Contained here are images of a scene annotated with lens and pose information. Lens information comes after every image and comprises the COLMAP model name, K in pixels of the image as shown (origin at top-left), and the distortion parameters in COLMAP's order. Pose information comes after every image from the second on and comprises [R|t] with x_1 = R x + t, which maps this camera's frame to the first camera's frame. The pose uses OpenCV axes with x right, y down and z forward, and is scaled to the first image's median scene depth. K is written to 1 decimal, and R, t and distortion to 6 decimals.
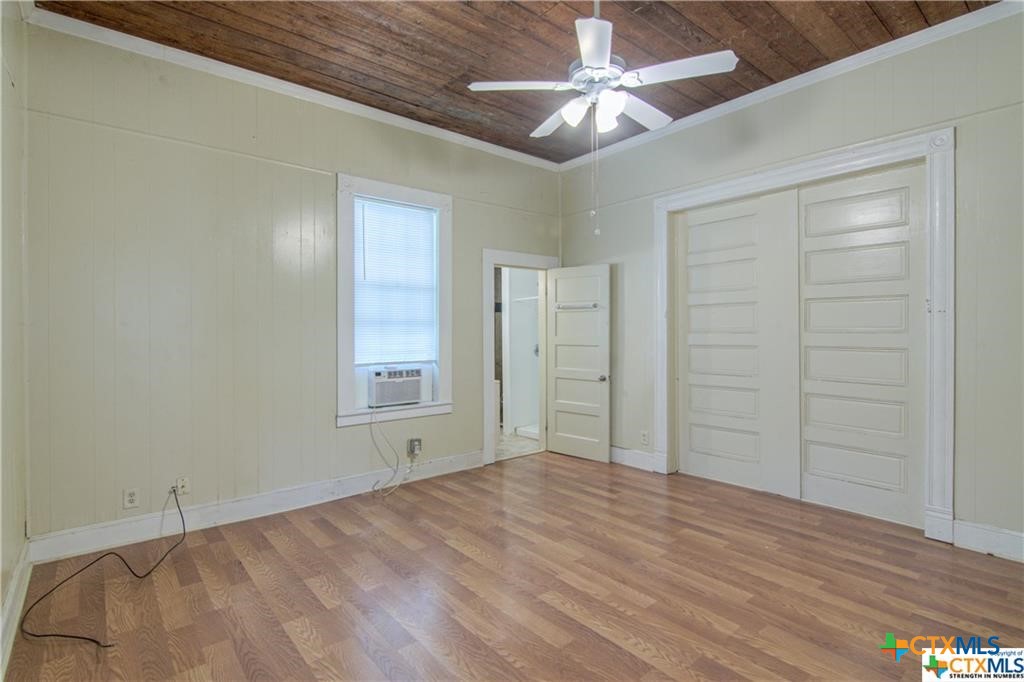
lens RADIAL K [[487.2, 0, 515.0], [0, 487.2, 333.5], [0, 0, 1]] dist [0.001363, -0.000152]
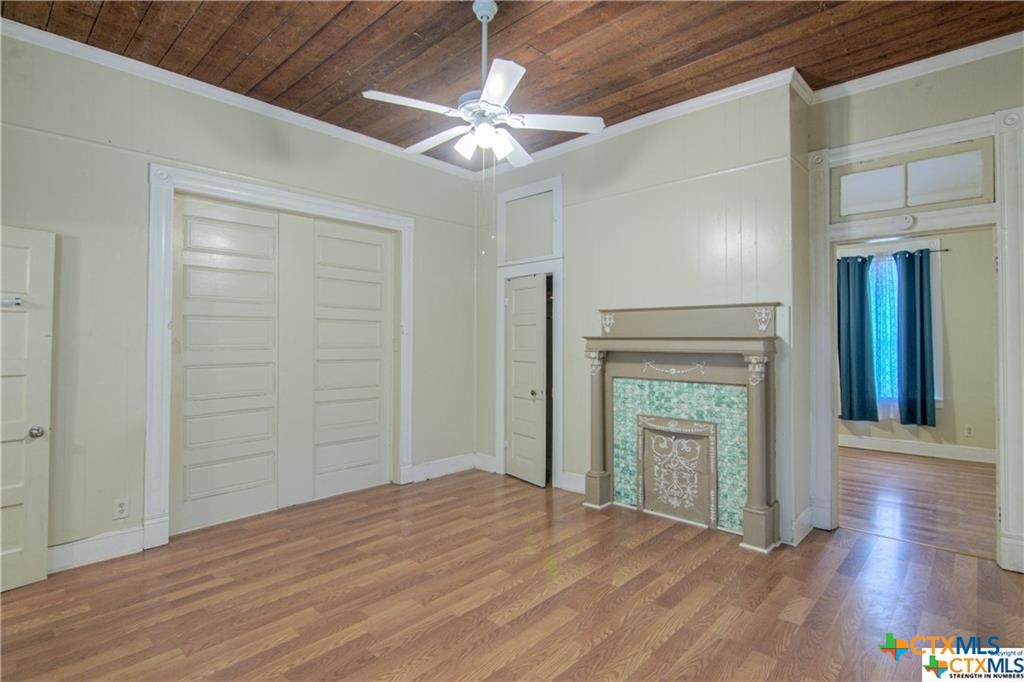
lens RADIAL K [[487.2, 0, 515.0], [0, 487.2, 333.5], [0, 0, 1]] dist [0.001363, -0.000152]
pose [[-0.094253, 0.026325, 0.995200, -0.683203], [0.010515, 0.999621, -0.025446, -0.003318], [-0.995493, 0.008066, -0.094494, 0.789494]]
